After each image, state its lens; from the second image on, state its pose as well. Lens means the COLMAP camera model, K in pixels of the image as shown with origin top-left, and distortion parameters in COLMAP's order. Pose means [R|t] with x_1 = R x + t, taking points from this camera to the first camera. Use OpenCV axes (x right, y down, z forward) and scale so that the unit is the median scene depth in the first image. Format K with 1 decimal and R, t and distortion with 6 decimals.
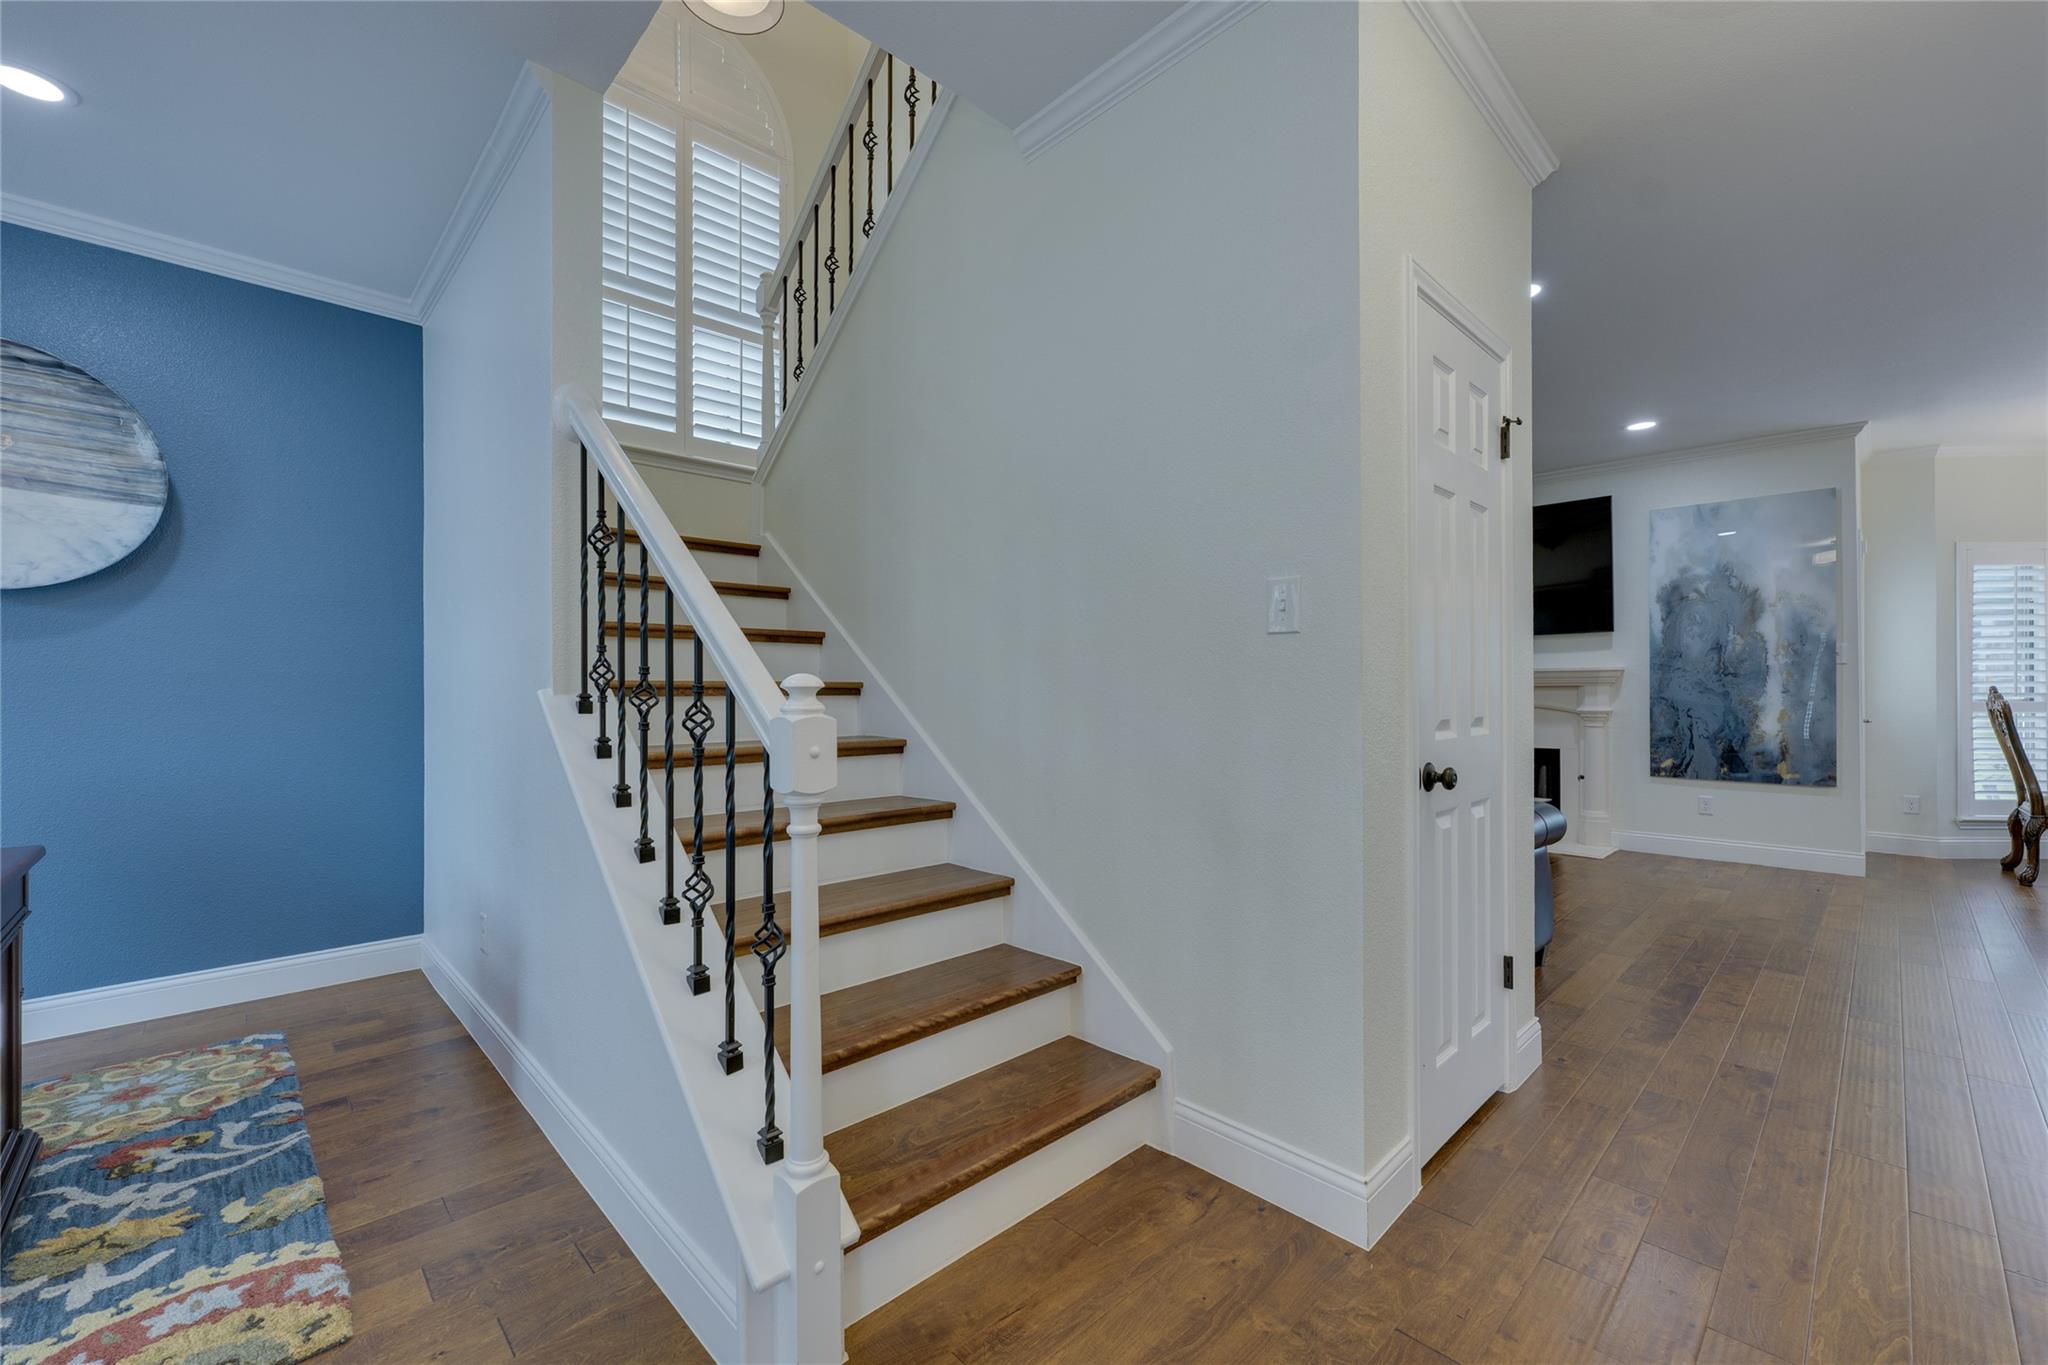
lens RADIAL K [[822.3, 0, 1009.0], [0, 822.3, 687.4], [0, 0, 1]] dist [-0.009349, -0.000391]
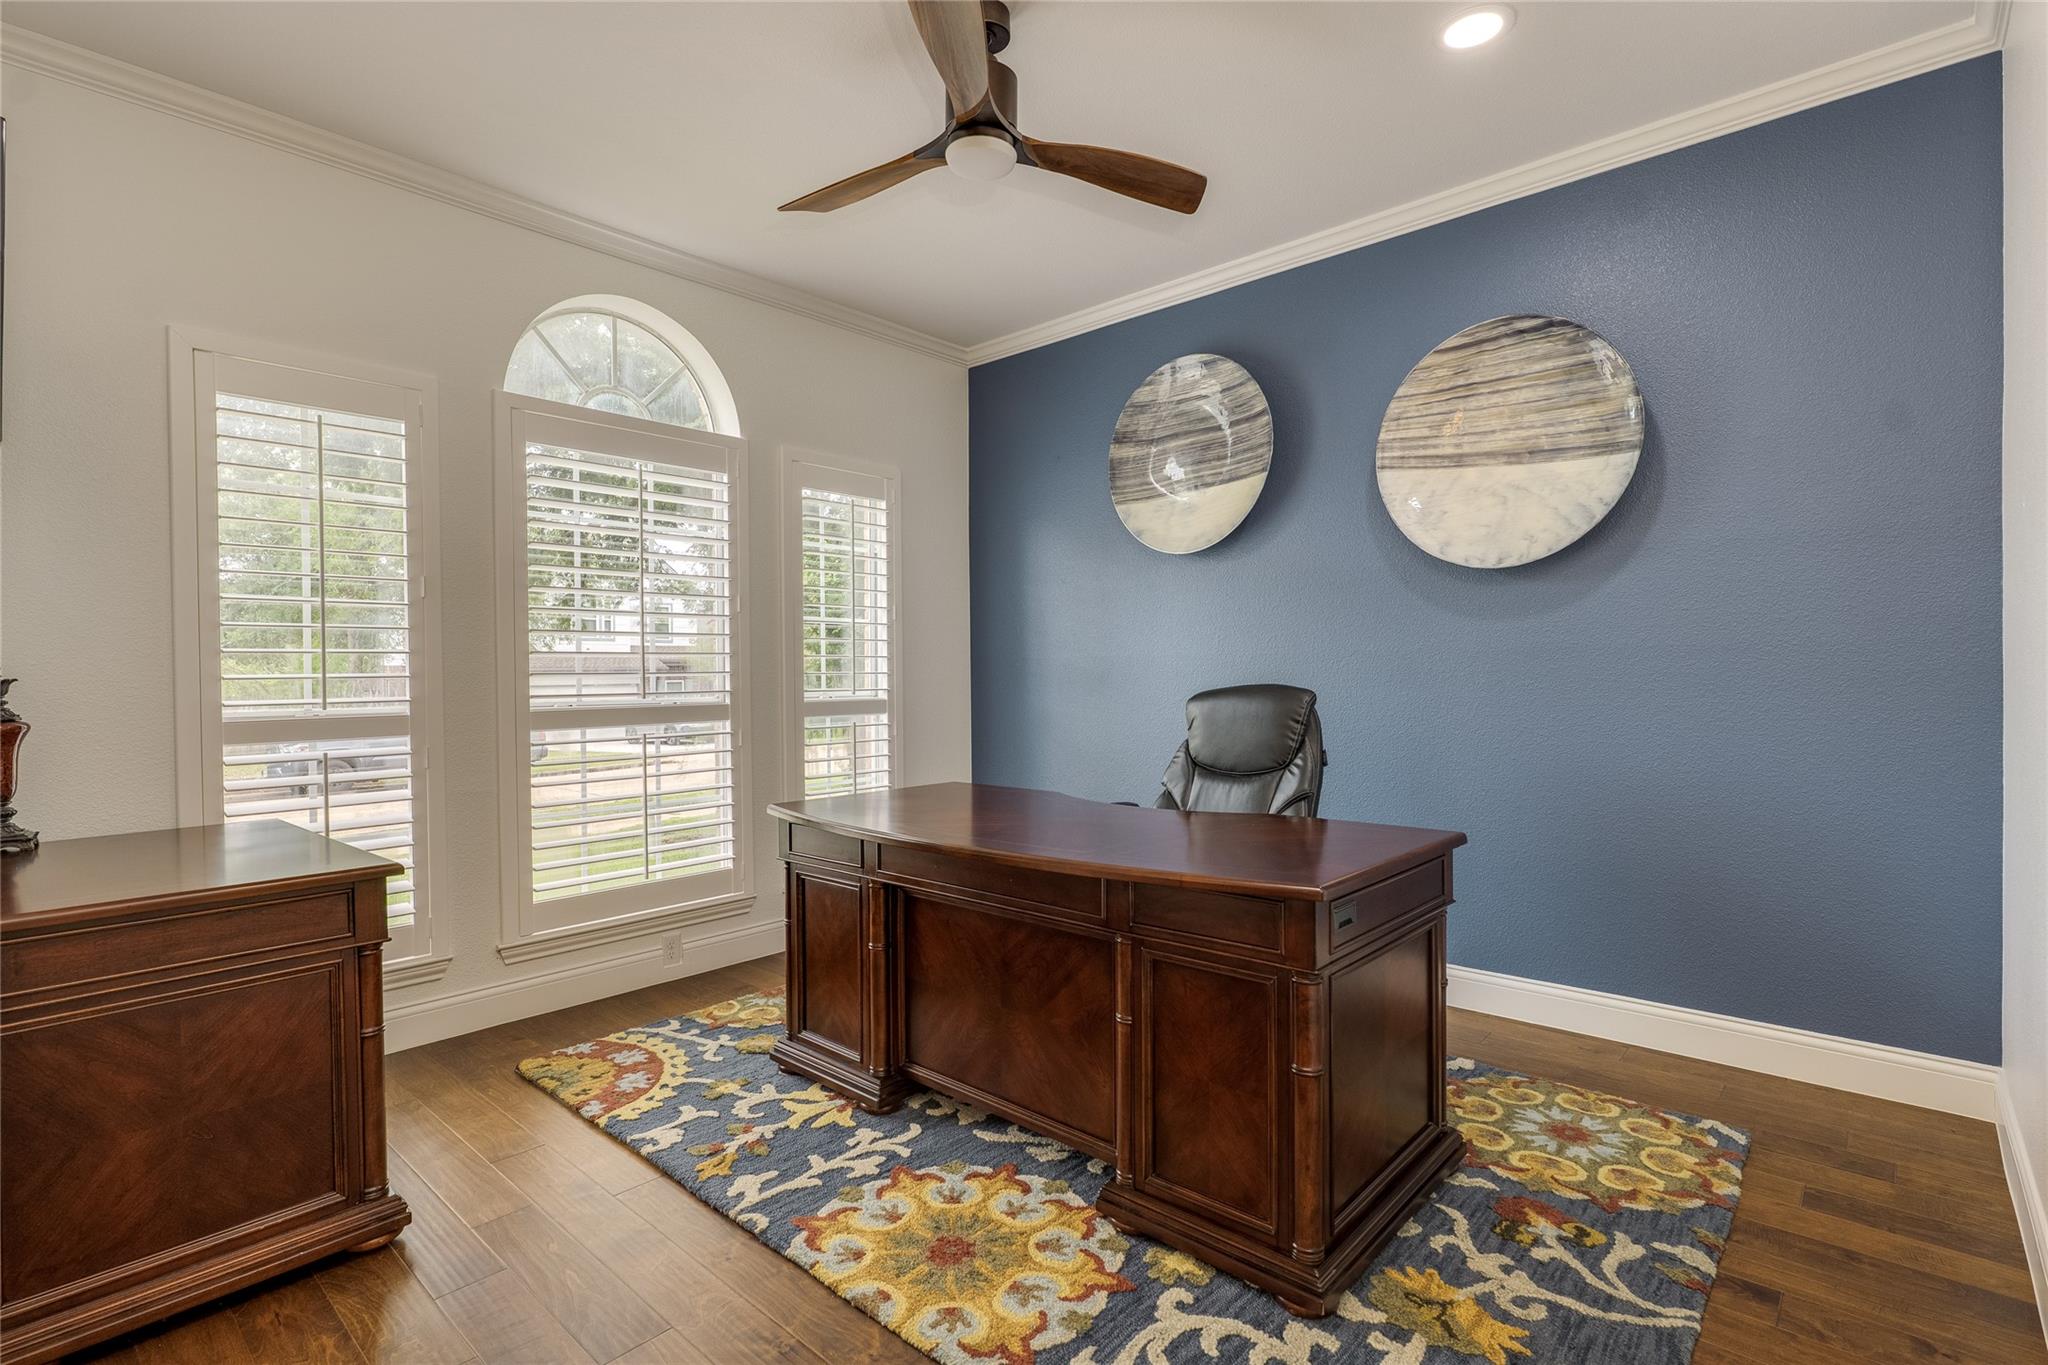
lens RADIAL K [[987.1, 0, 1004.3], [0, 987.1, 684.1], [0, 0, 1]] dist [-0.000092, 0.000918]
pose [[0.091087, 0.009593, -0.995797, -0.096981], [0.009158, 0.999903, 0.010470, 0.007143], [0.995801, -0.010073, 0.090990, 0.323472]]
